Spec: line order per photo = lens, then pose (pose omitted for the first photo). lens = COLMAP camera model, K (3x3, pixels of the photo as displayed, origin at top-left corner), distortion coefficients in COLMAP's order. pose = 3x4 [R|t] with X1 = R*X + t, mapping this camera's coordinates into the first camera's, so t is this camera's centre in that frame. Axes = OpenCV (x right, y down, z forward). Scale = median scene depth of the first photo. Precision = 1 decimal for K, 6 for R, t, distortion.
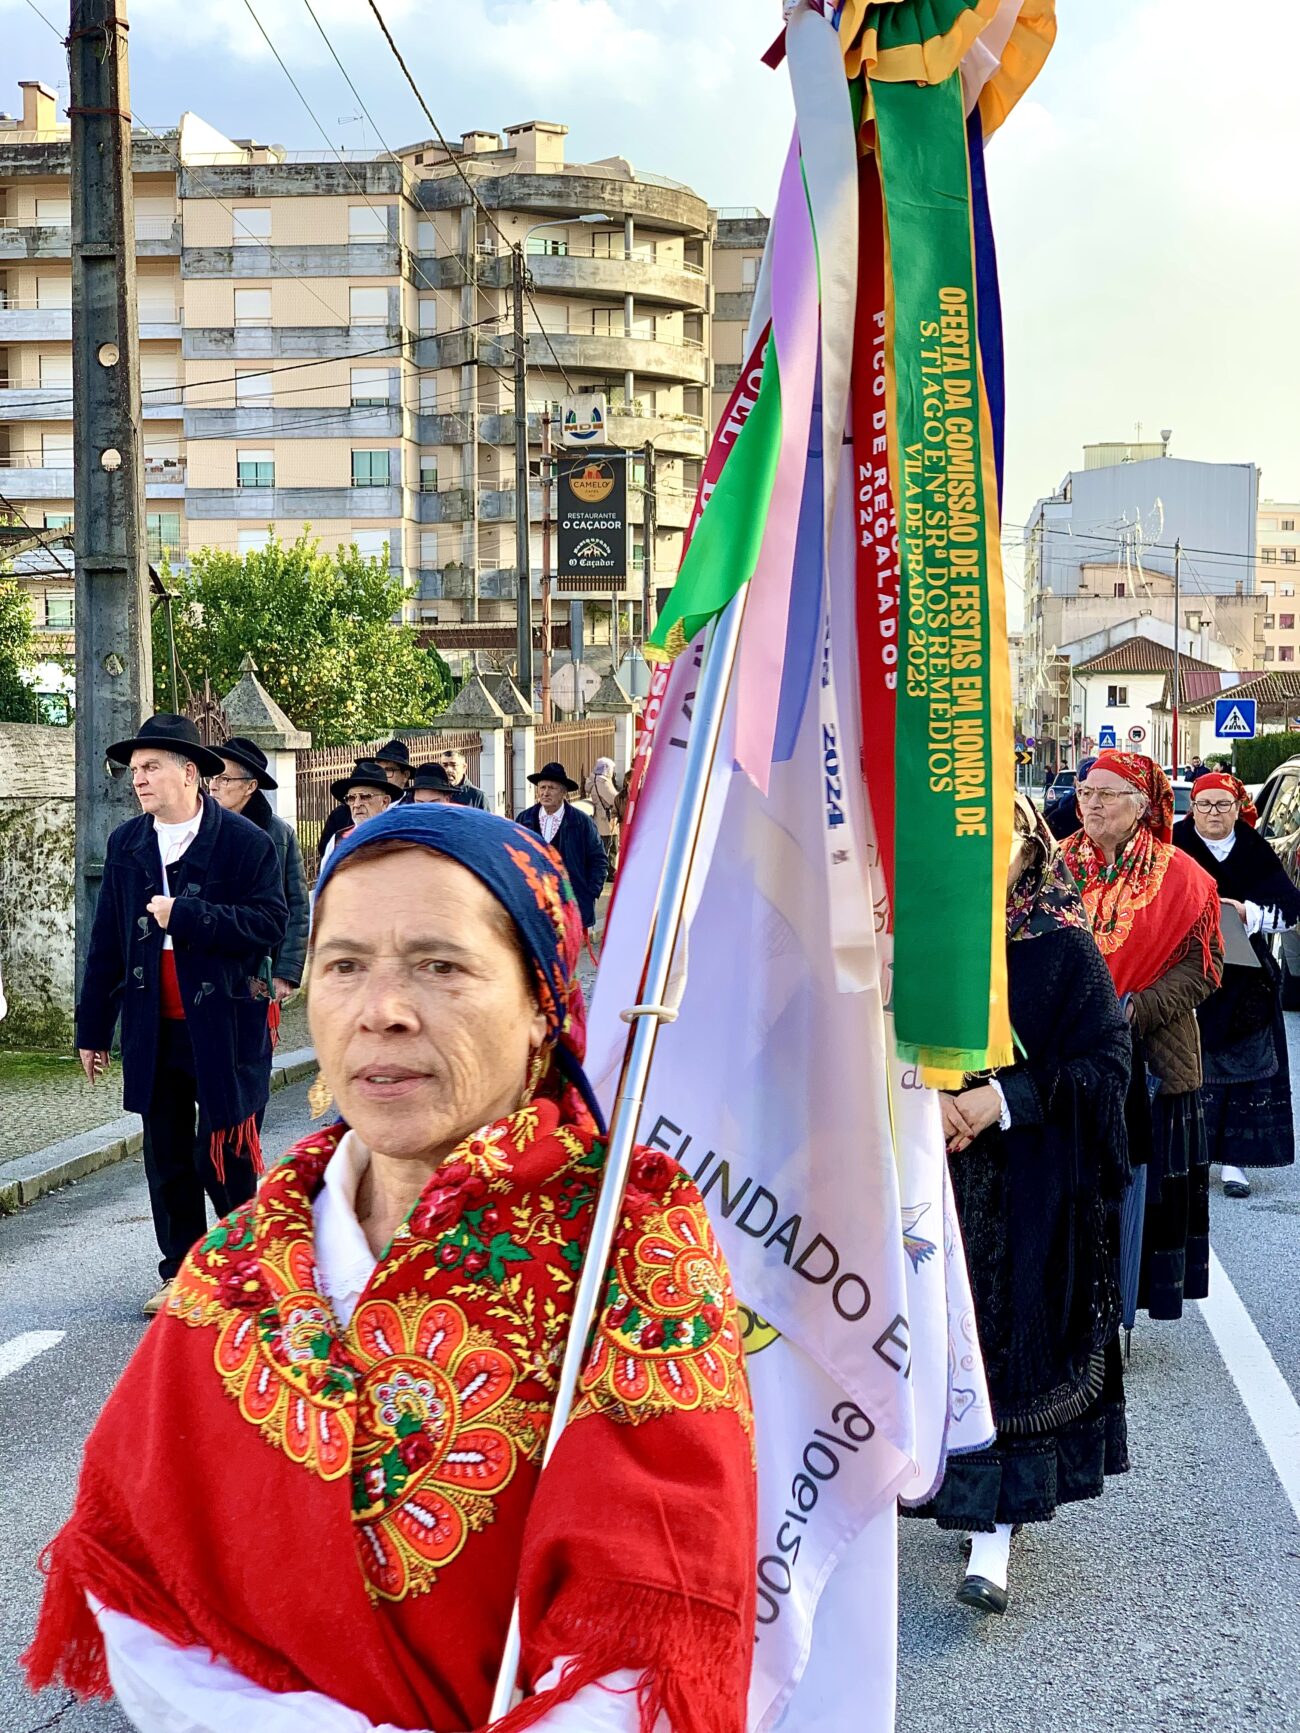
lens RADIAL K [[2555.0, 0, 650.0], [0, 2555.0, 866.5], [0, 0, 1]] dist [0.074347, -0.026080]
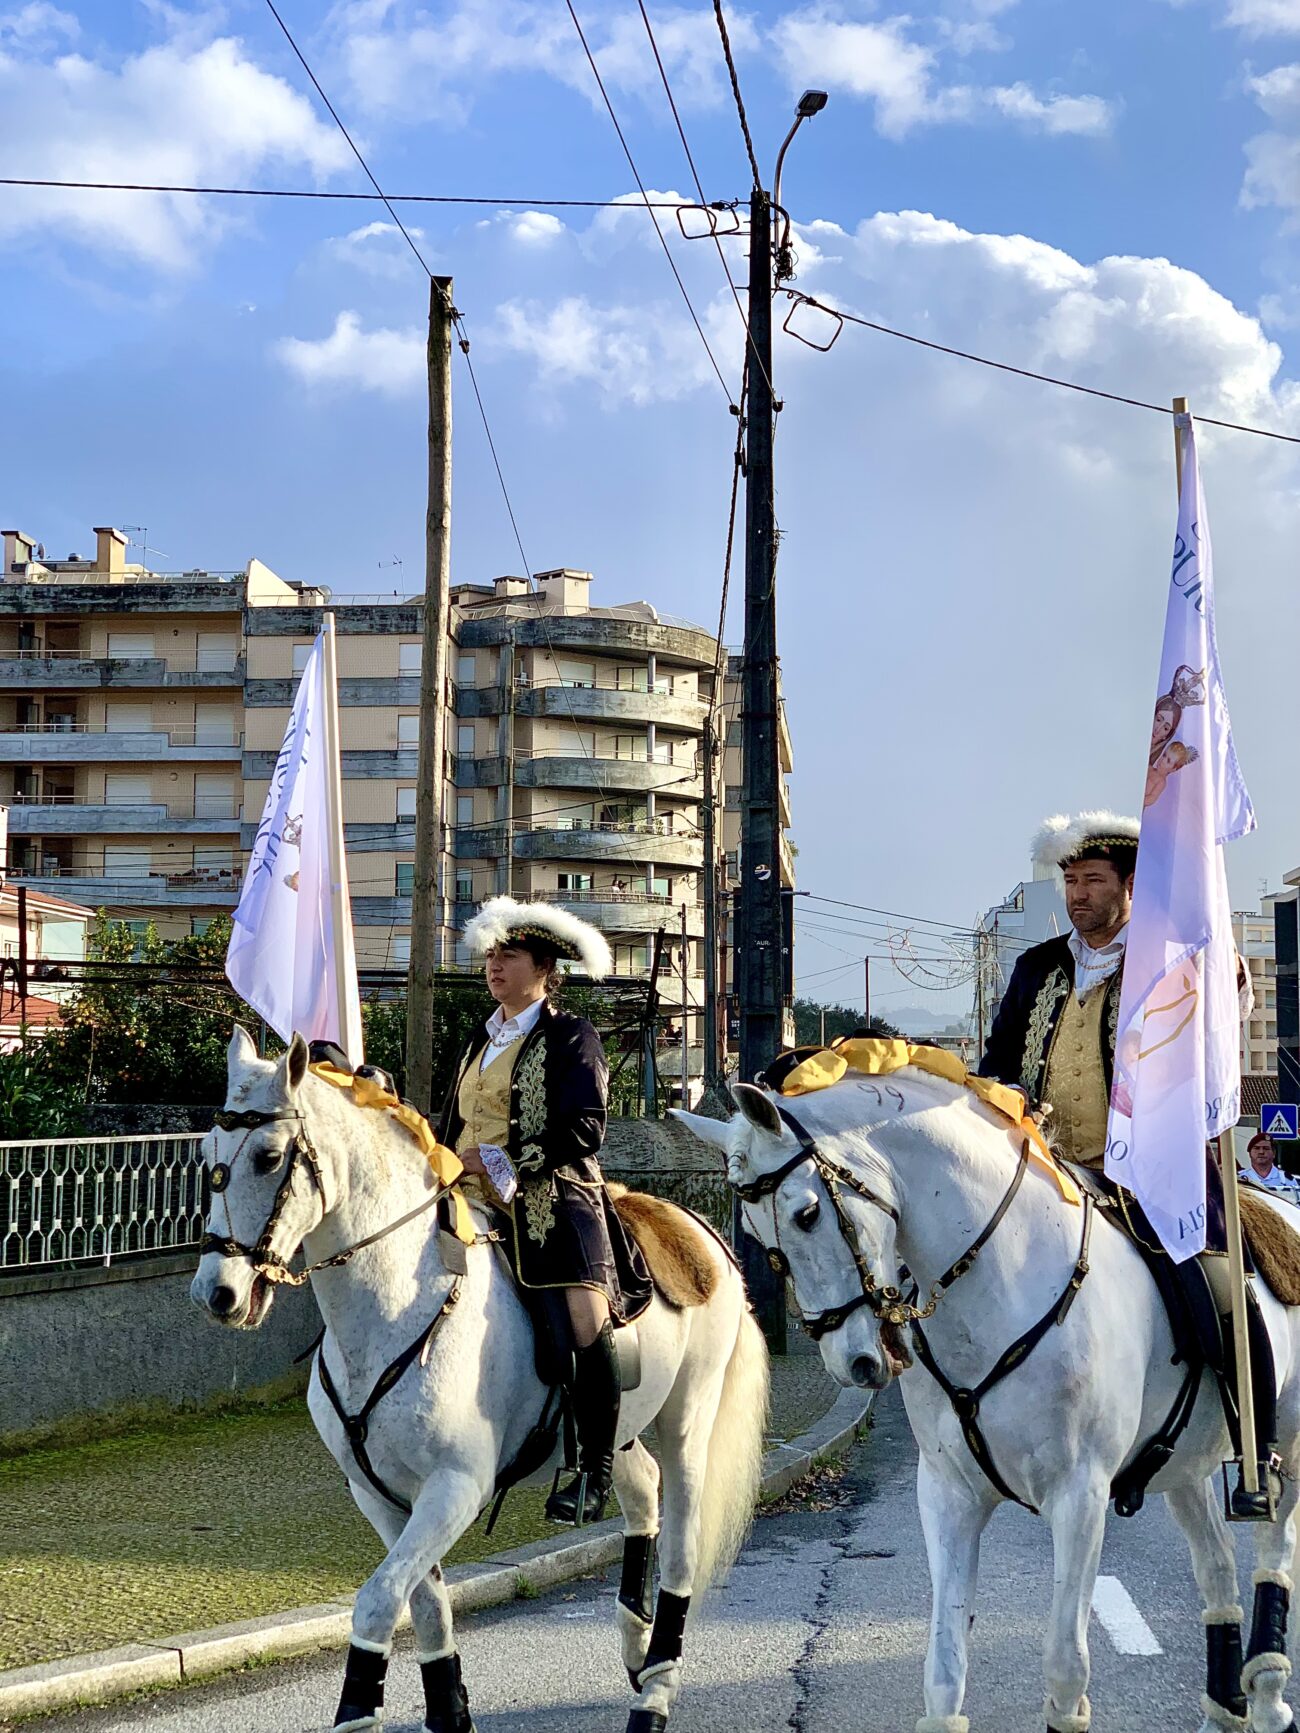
lens RADIAL K [[2627.5, 0, 650.0], [0, 2627.5, 866.5], [0, 0, 1]] dist [-0.609614, 10.697156]
pose [[0.998860, 0.010732, 0.046505, -0.060602], [-0.003560, 0.988429, -0.151639, 0.004876], [-0.047594, 0.151301, 0.987341, -0.086579]]
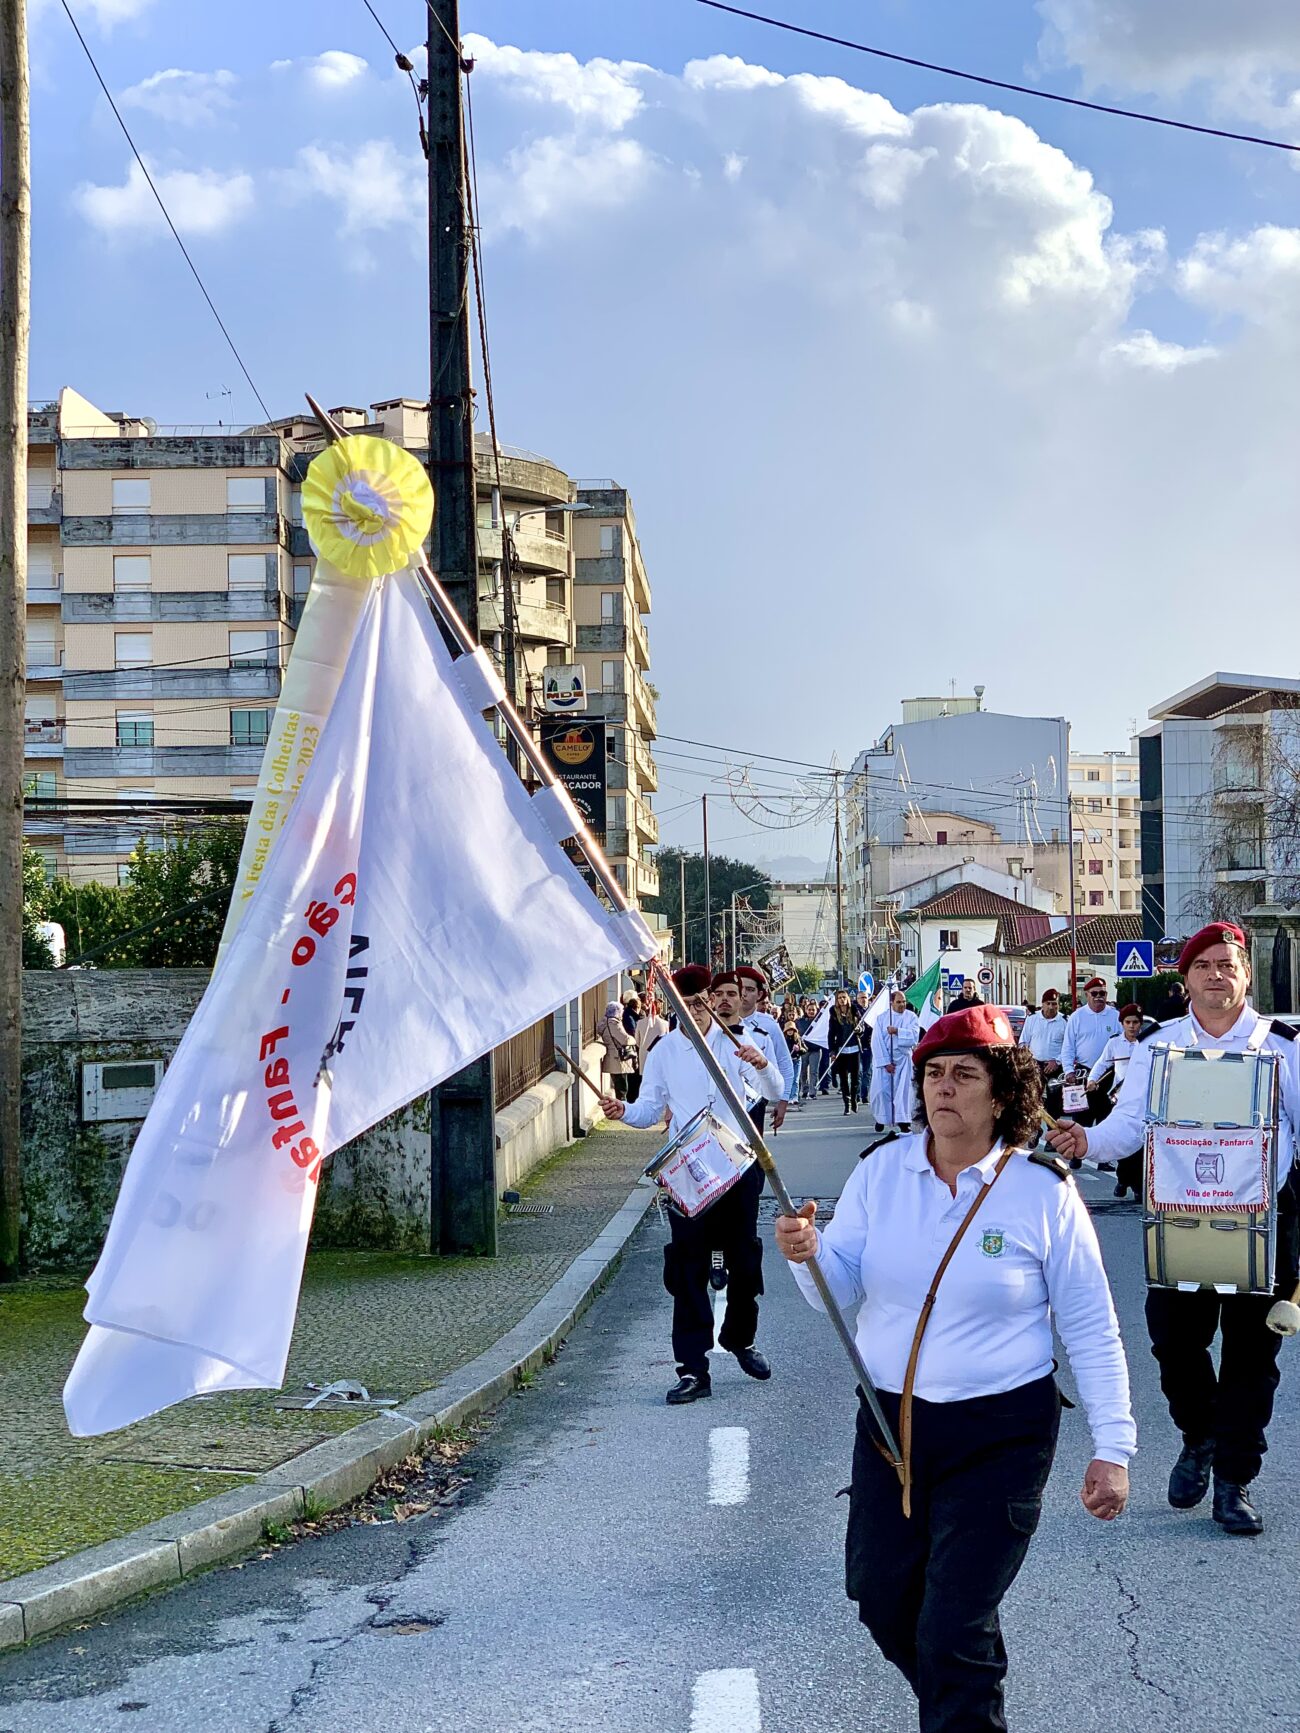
lens RADIAL K [[2575.0, 0, 656.5], [0, 2575.0, 908.1], [0, 0, 1]] dist [0.024305, -0.117836]
pose [[0.995858, -0.010971, 0.090256, -0.039964], [0.018226, 0.996632, -0.079957, 0.002234], [-0.089075, 0.081271, 0.992704, -0.032887]]
